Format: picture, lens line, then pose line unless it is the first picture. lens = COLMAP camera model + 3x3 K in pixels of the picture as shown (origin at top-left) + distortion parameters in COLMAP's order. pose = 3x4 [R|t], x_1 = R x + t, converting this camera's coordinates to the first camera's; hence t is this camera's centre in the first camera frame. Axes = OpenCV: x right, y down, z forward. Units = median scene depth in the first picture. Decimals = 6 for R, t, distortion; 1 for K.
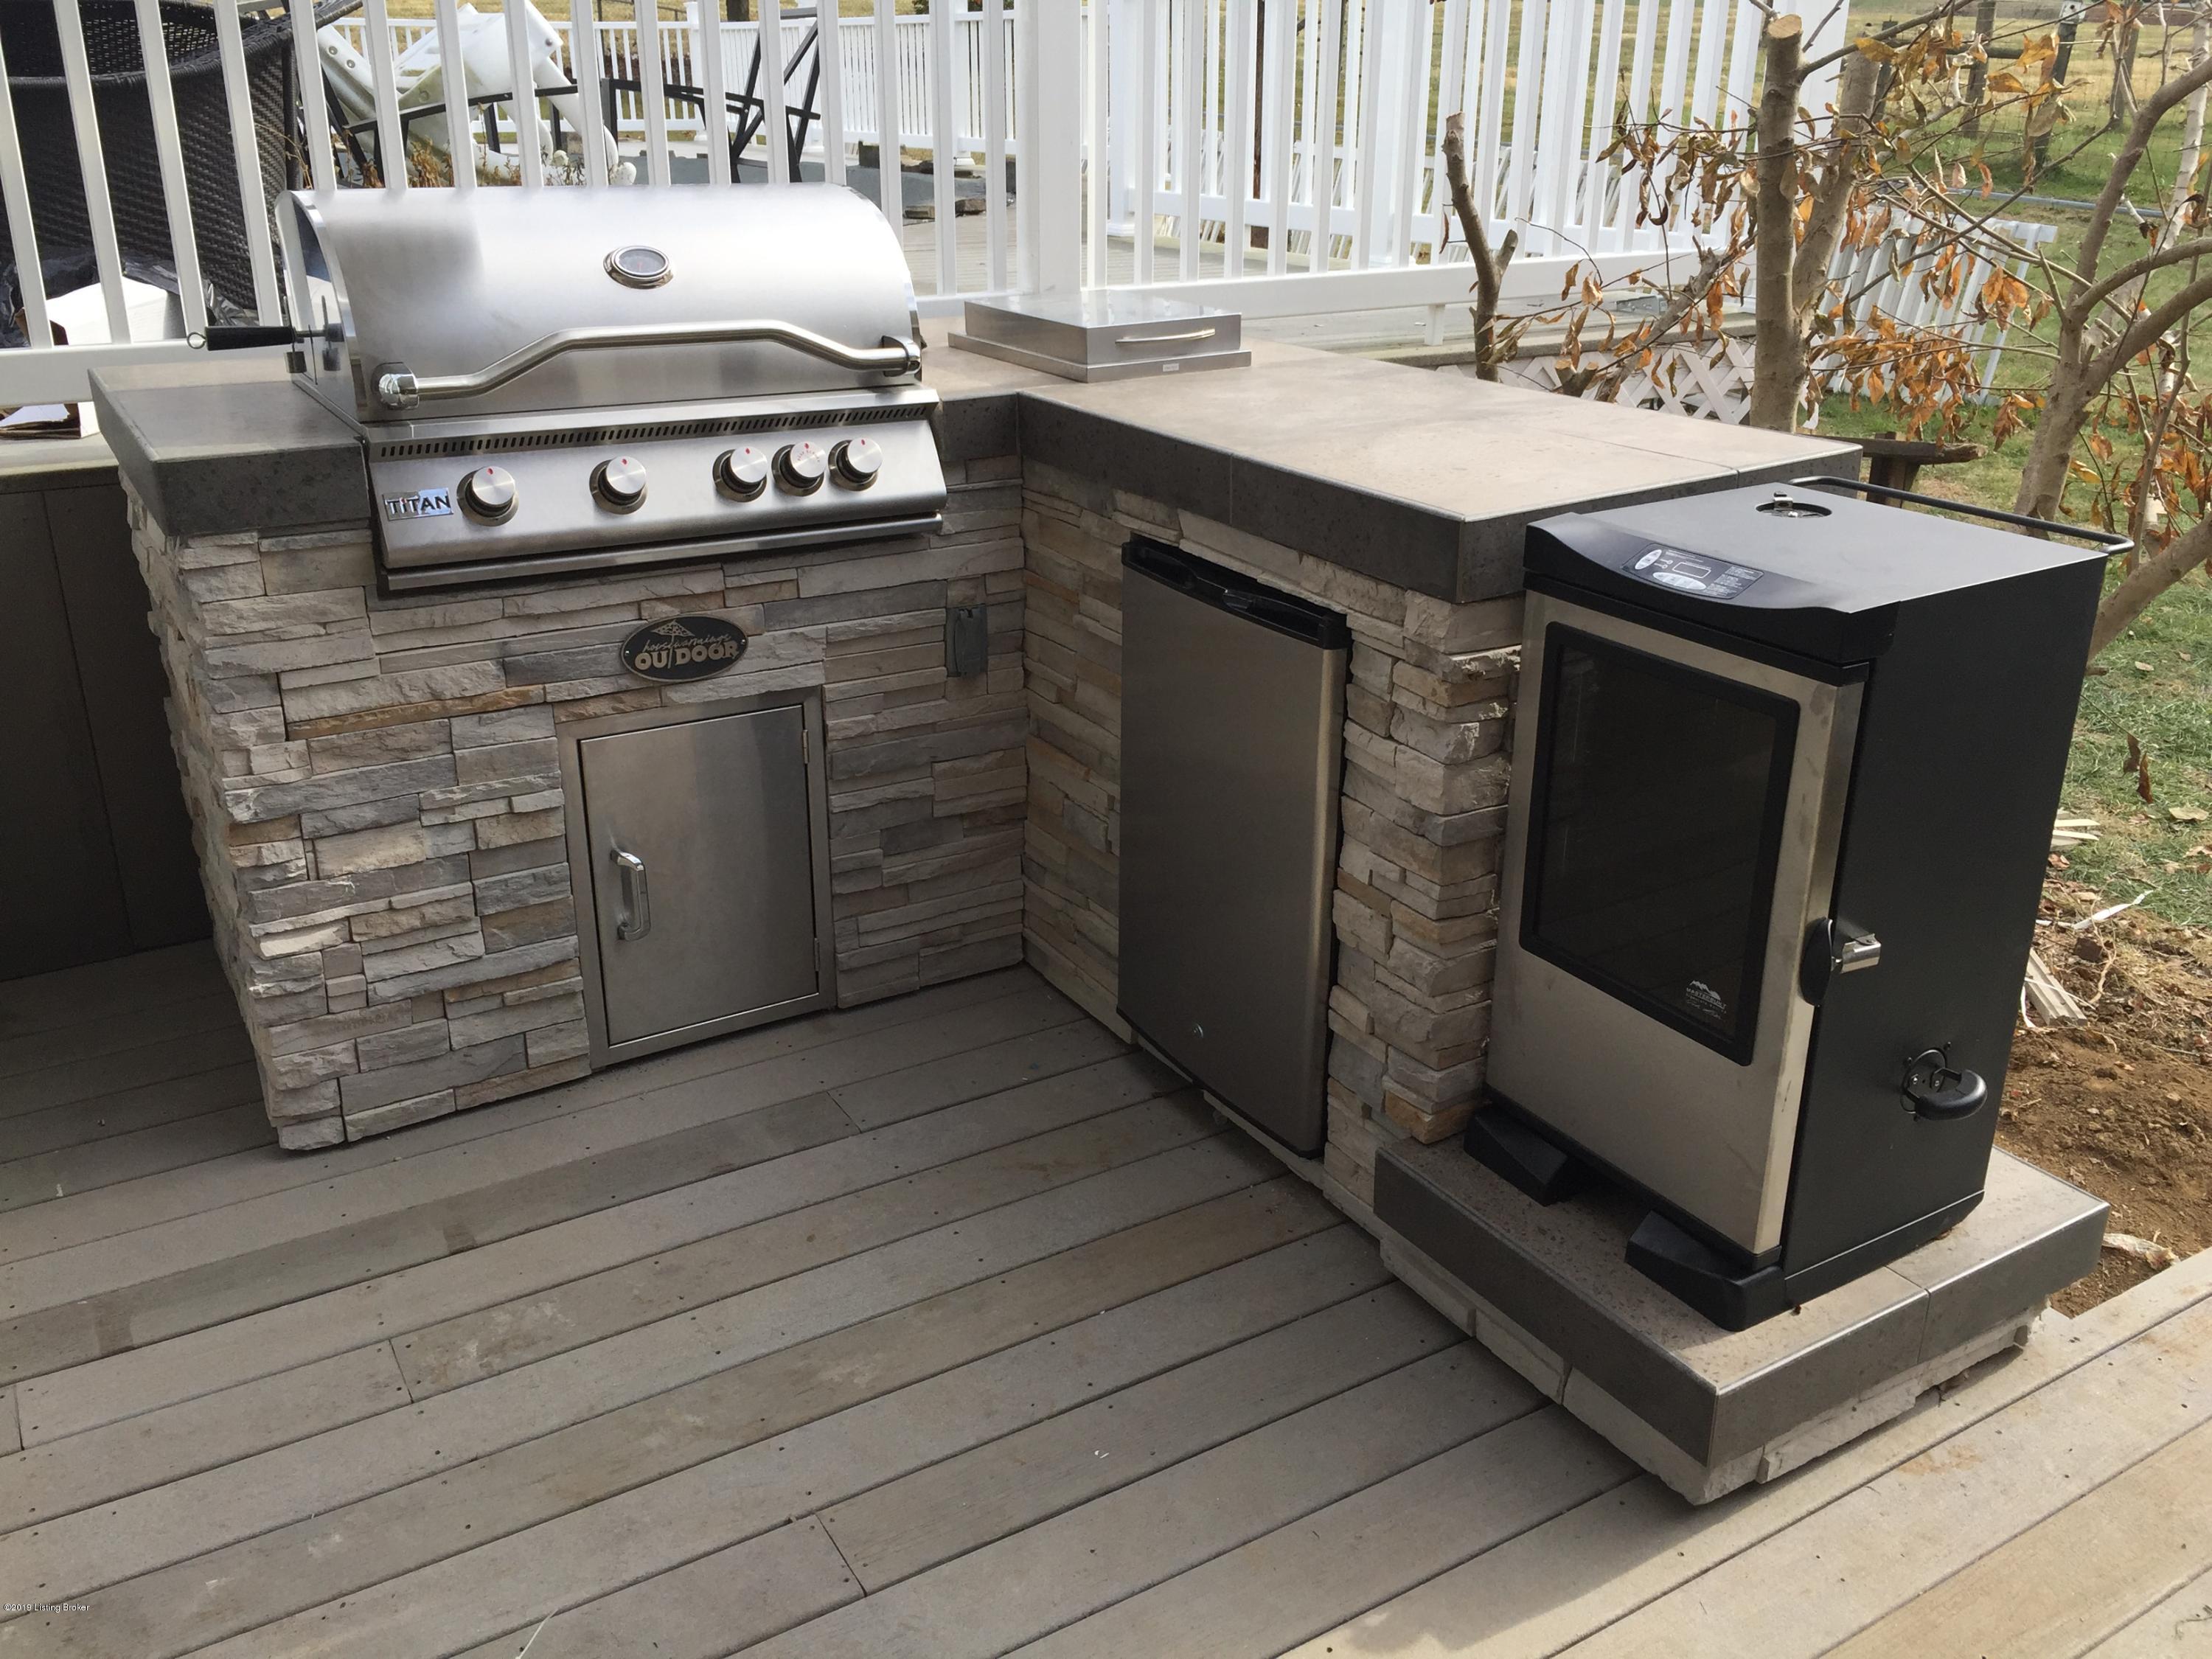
lens RADIAL K [[1899.1, 0, 1106.0], [0, 1899.1, 829.5], [0, 0, 1]] dist [0.010203, 0.005256]
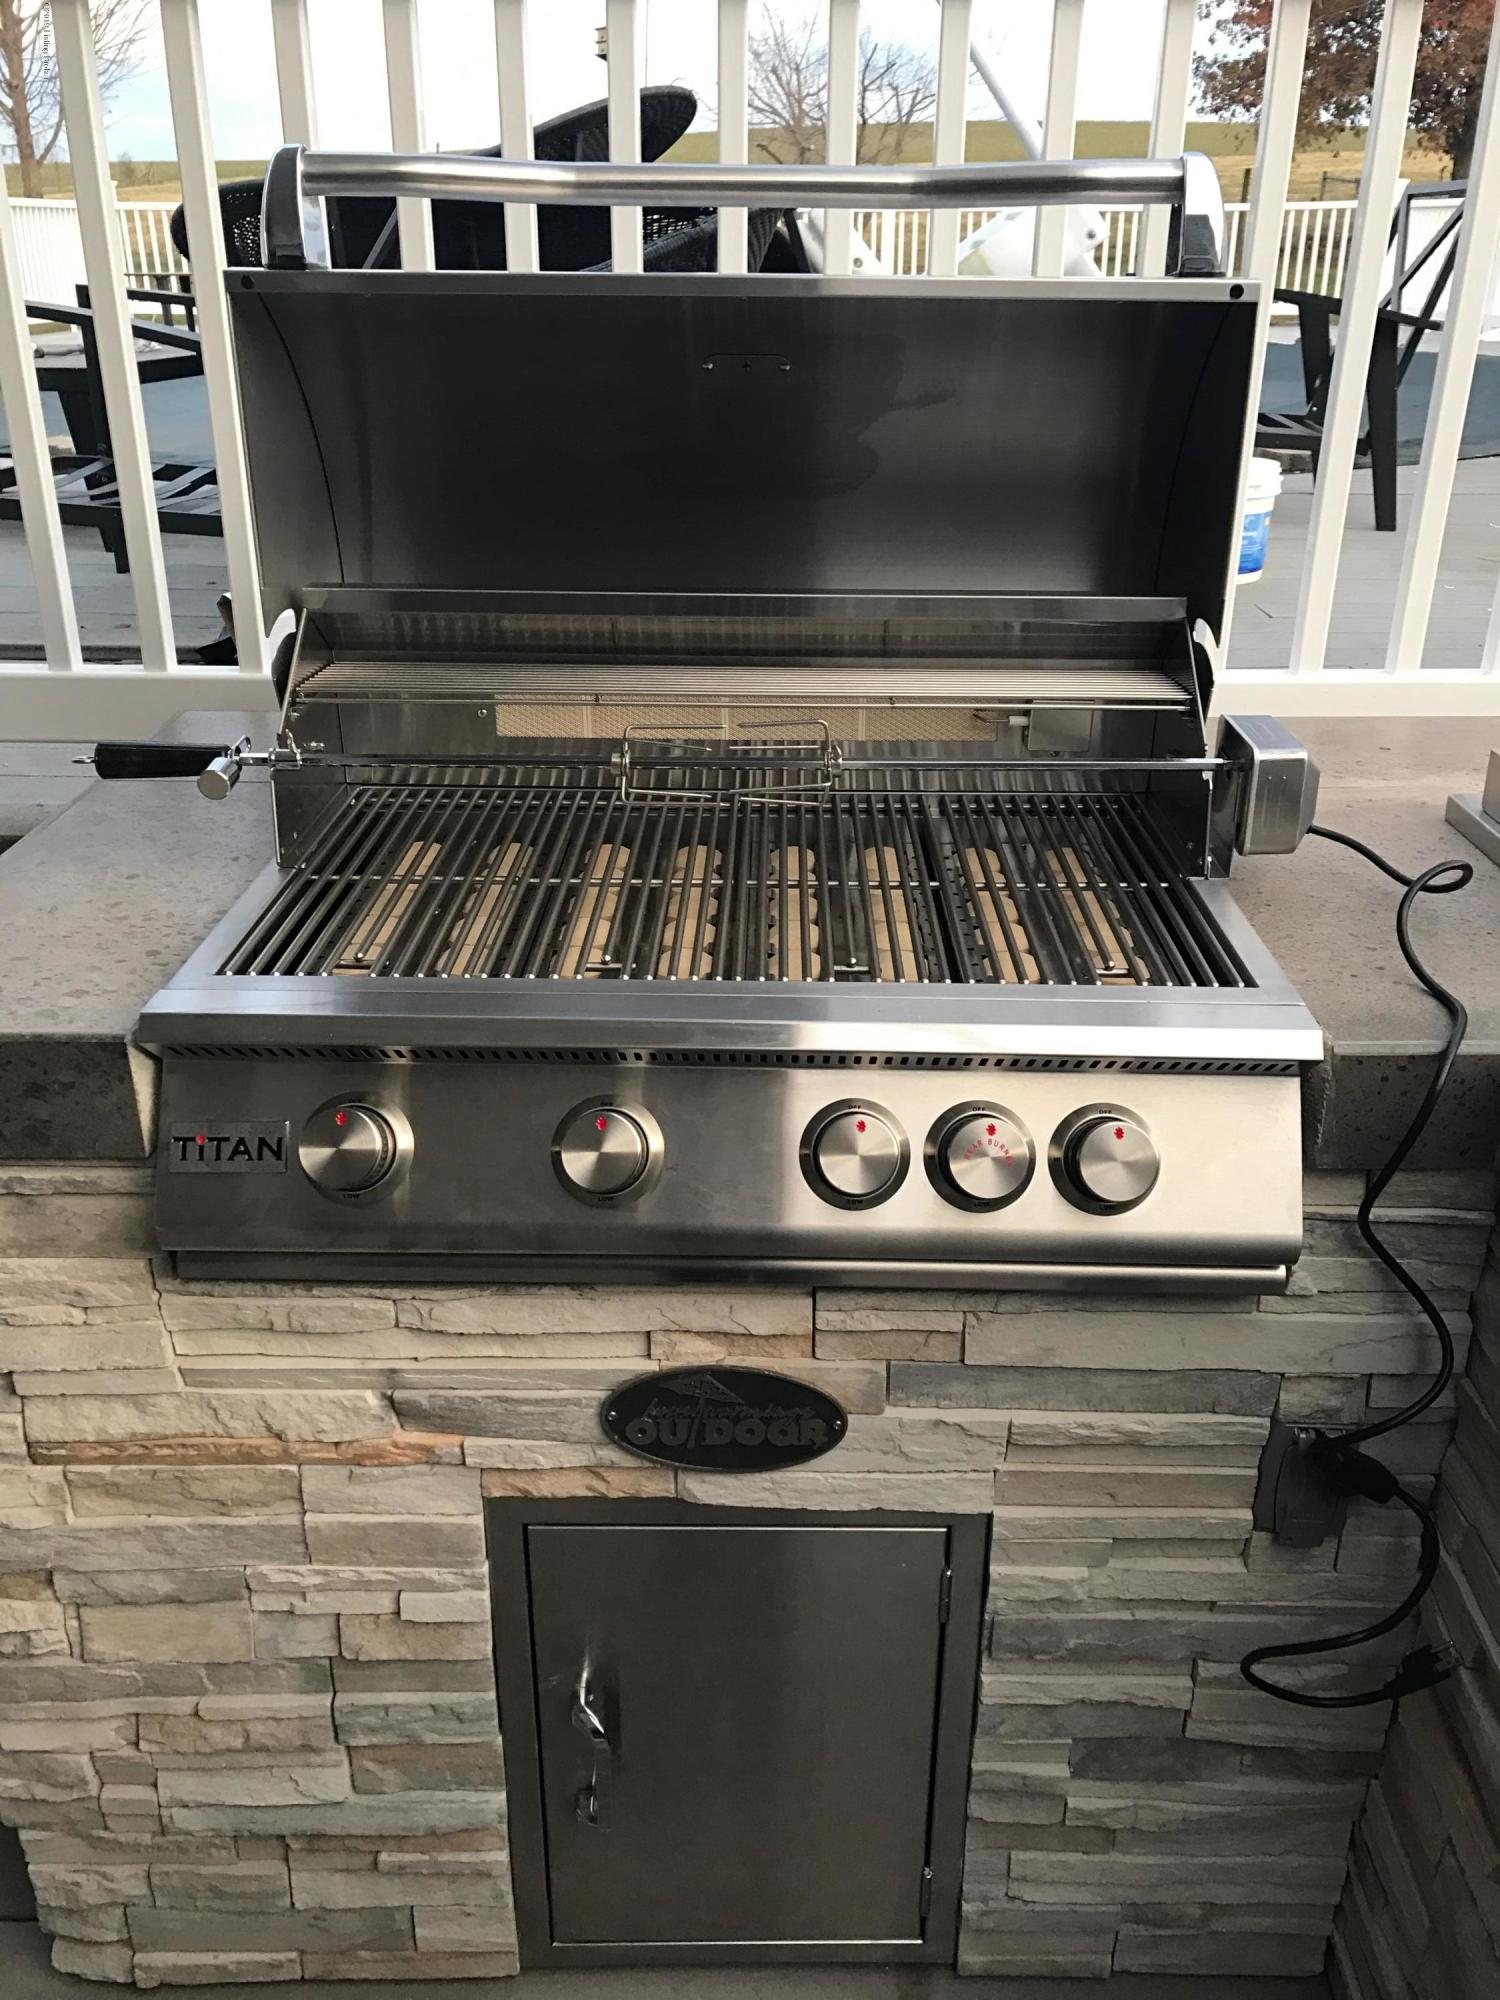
lens RADIAL K [[1646.9, 0, 752.5], [0, 1646.9, 1023.2], [0, 0, 1]] dist [0.010626, 0.001255]
pose [[0.850749, 0.214763, -0.479691, -0.017140], [-0.185862, 0.976663, 0.107630, -0.262857], [0.491612, -0.002410, 0.870811, 0.618722]]
